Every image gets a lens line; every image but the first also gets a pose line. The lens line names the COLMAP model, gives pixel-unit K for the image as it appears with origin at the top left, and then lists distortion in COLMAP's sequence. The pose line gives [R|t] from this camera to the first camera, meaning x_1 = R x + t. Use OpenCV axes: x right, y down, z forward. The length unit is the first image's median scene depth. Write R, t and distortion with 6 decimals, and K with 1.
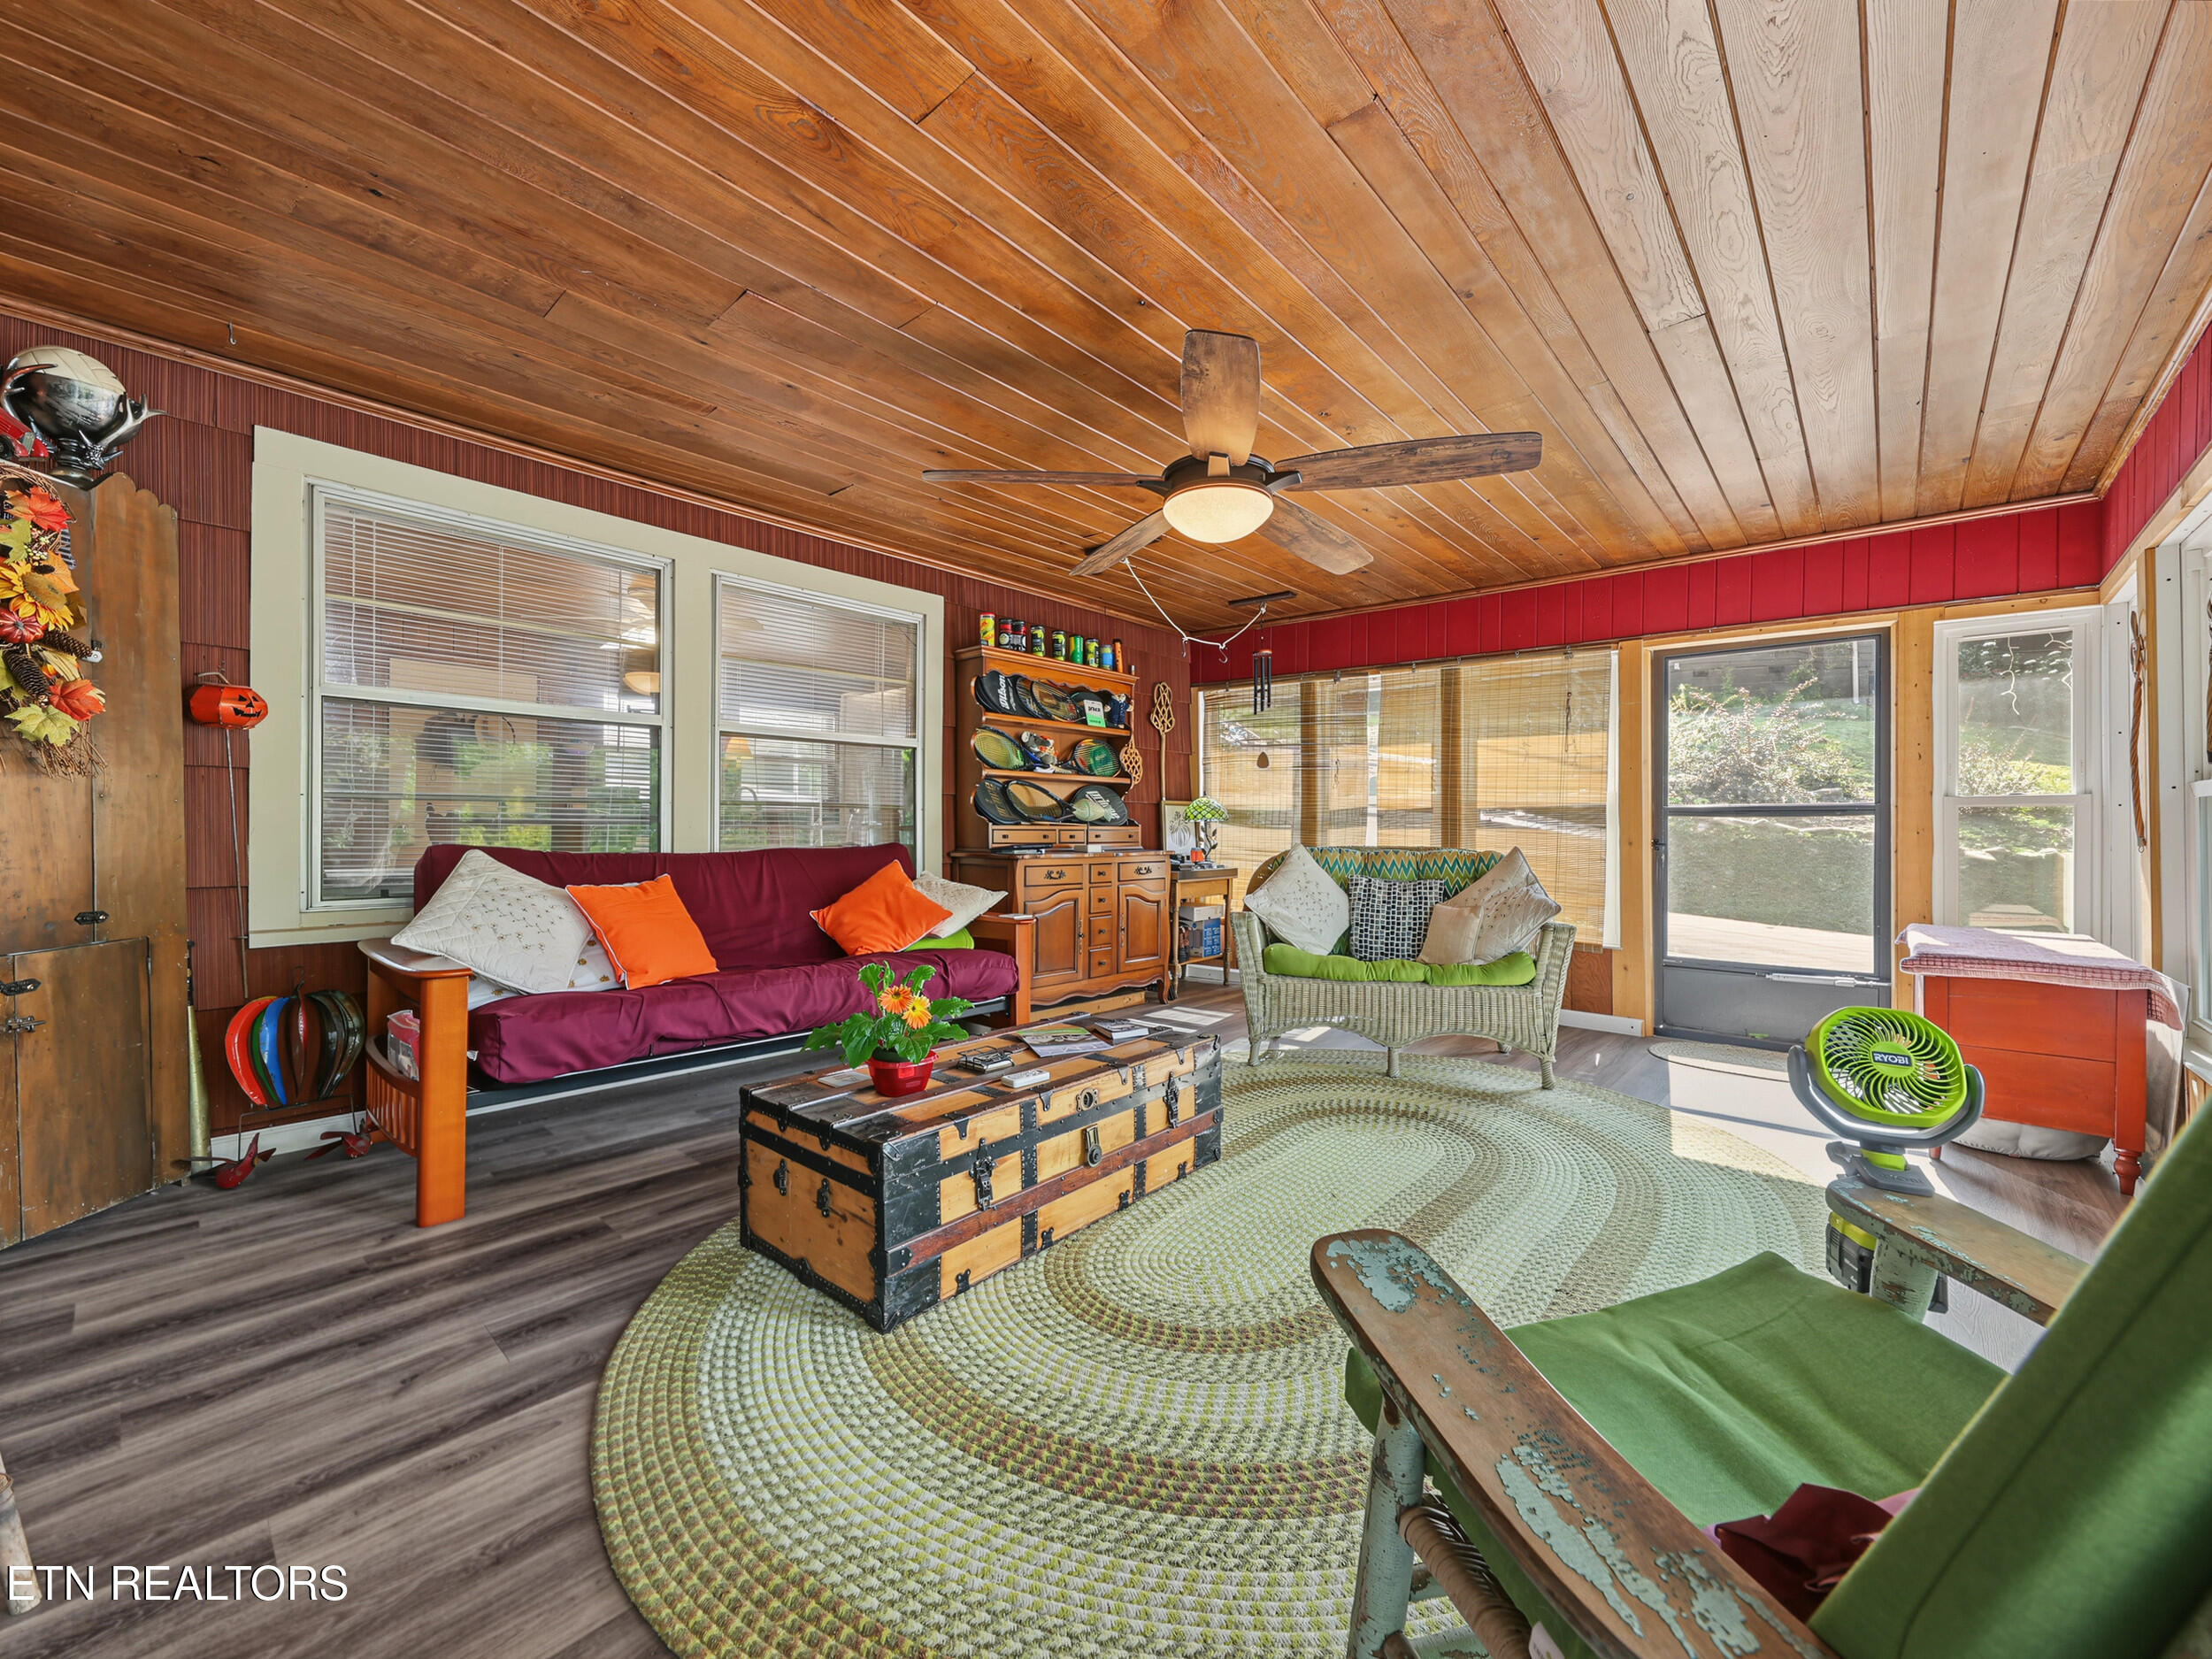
lens RADIAL K [[874.2, 0, 1110.3], [0, 874.2, 823.1], [0, 0, 1]] dist [-0.000580, -0.000046]
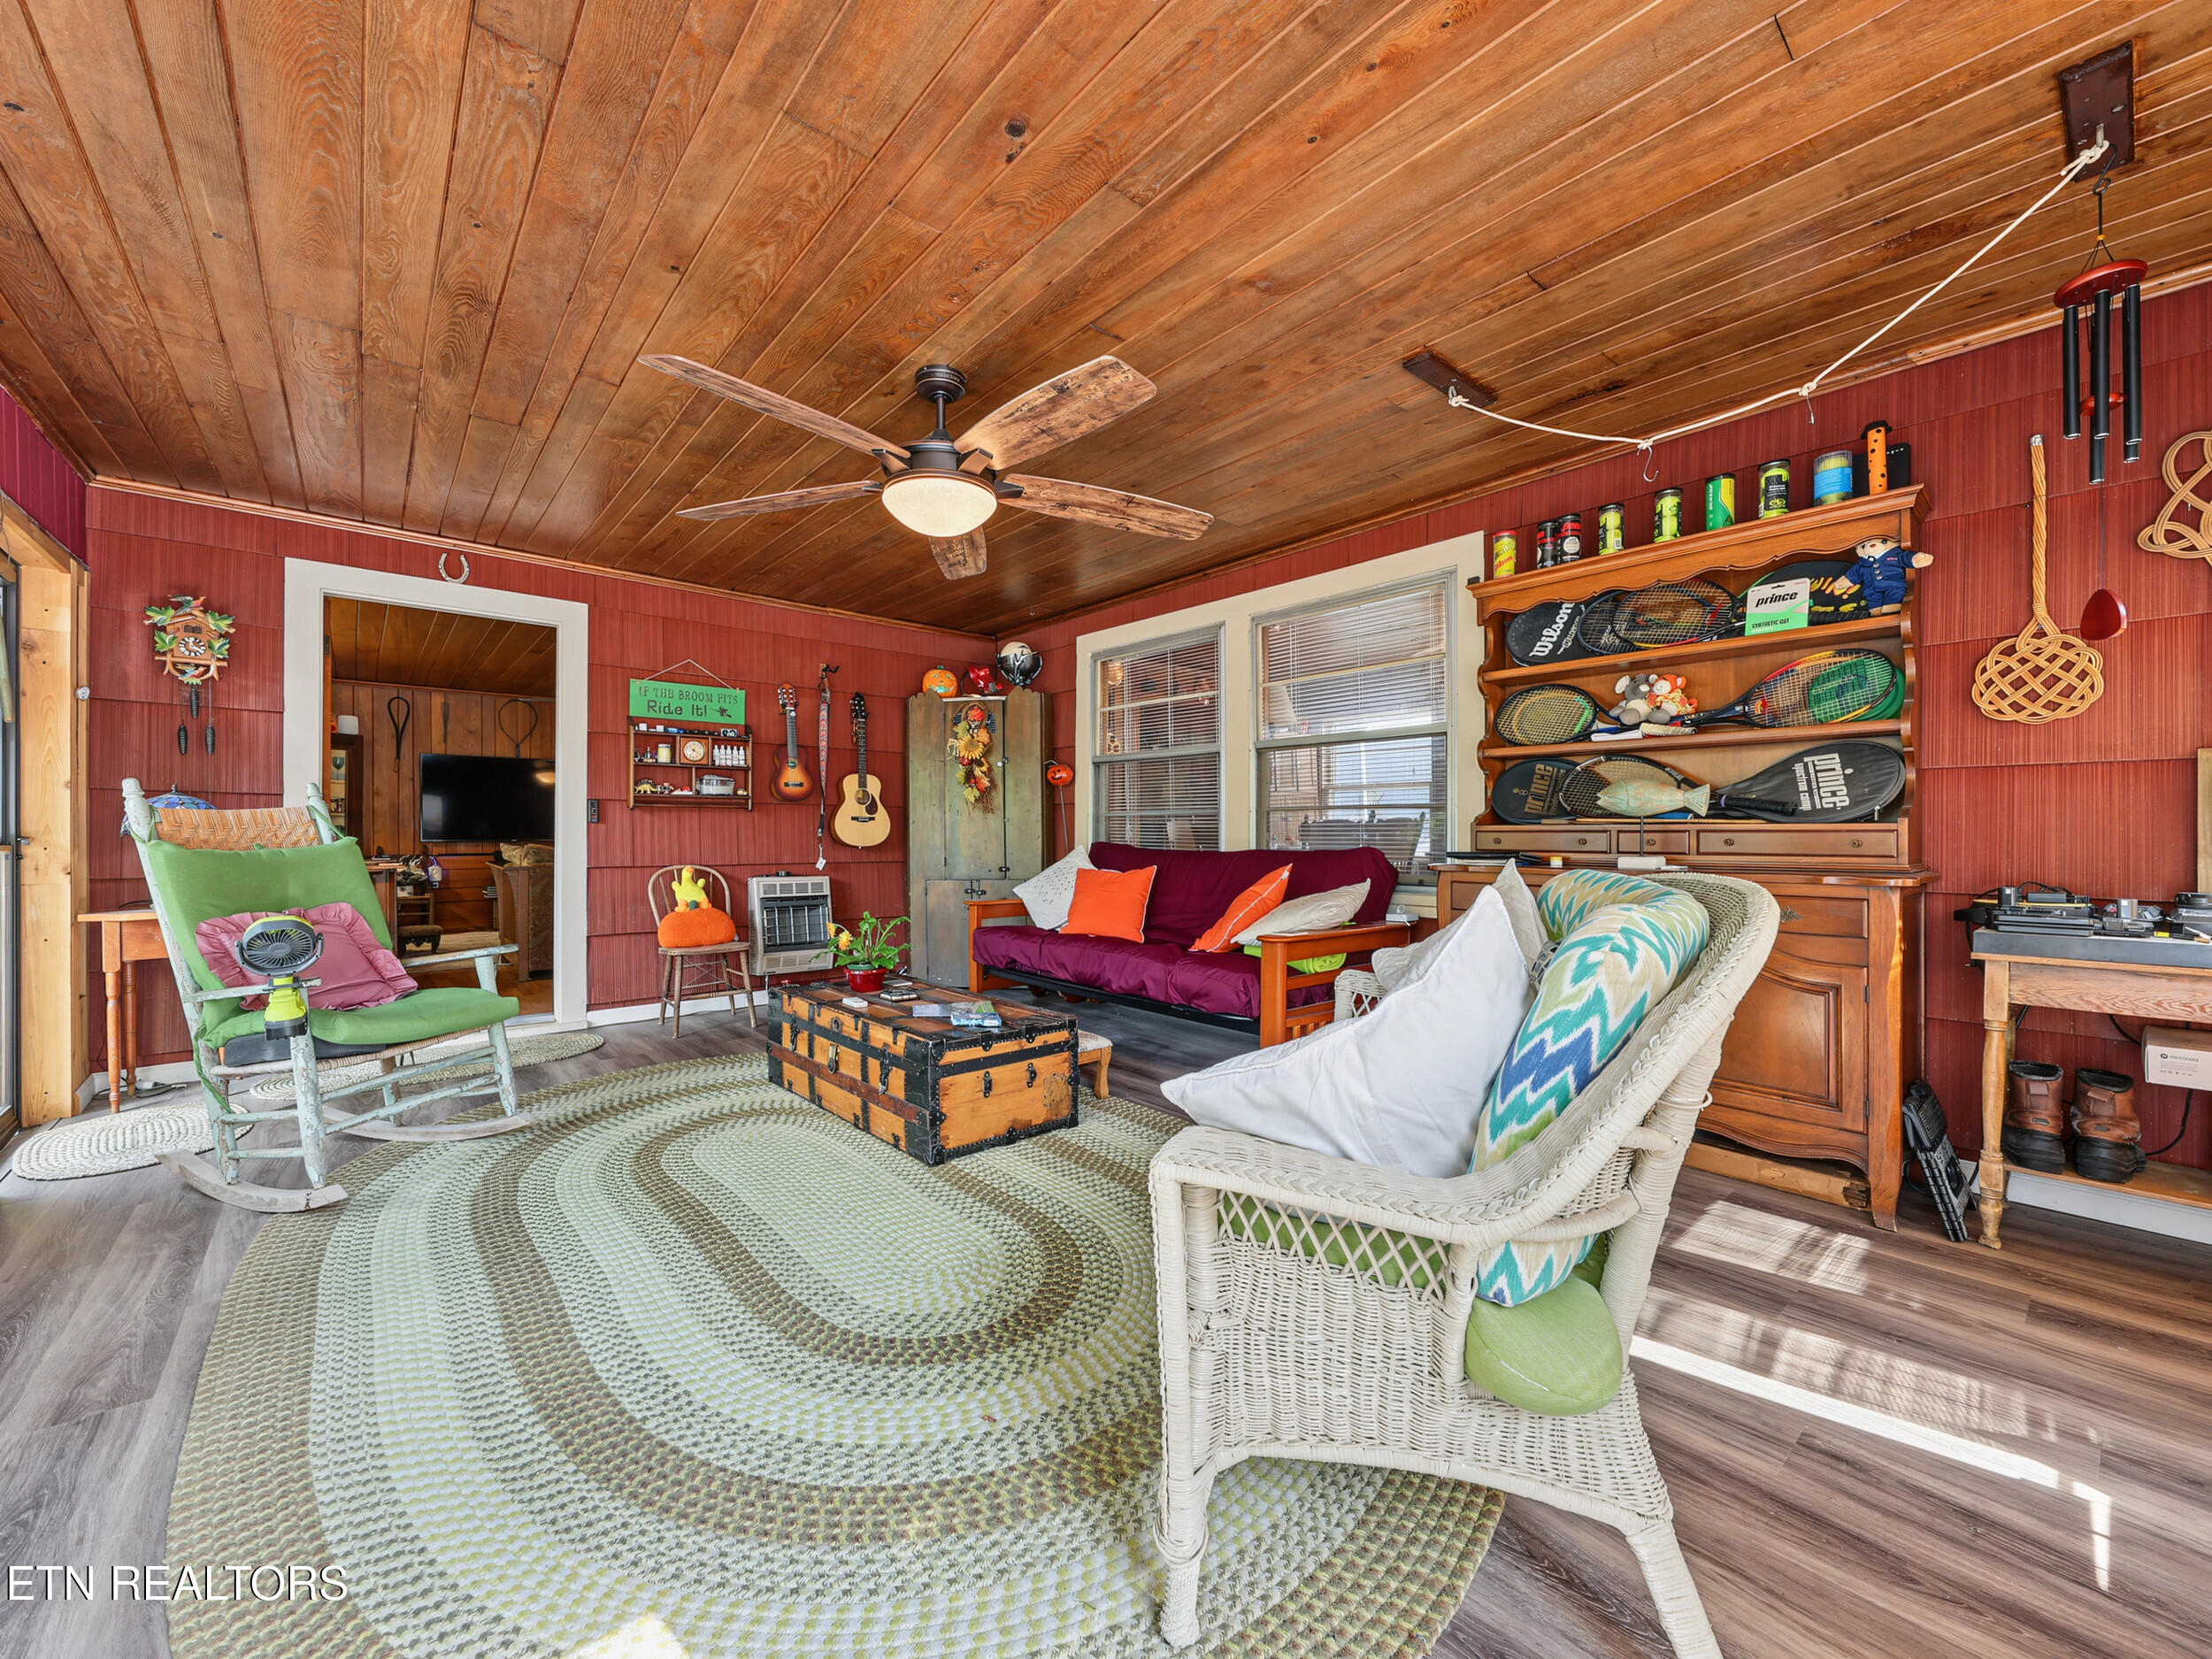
lens RADIAL K [[862.8, 0, 1096.7], [0, 862.8, 835.8], [0, 0, 1]] dist [0.001330, 0.000171]
pose [[-0.138183, 0.000388, -0.990407, 0.610715], [0.010288, 0.999947, -0.001043, 0.006893], [0.990353, -0.010334, -0.138180, 0.758441]]
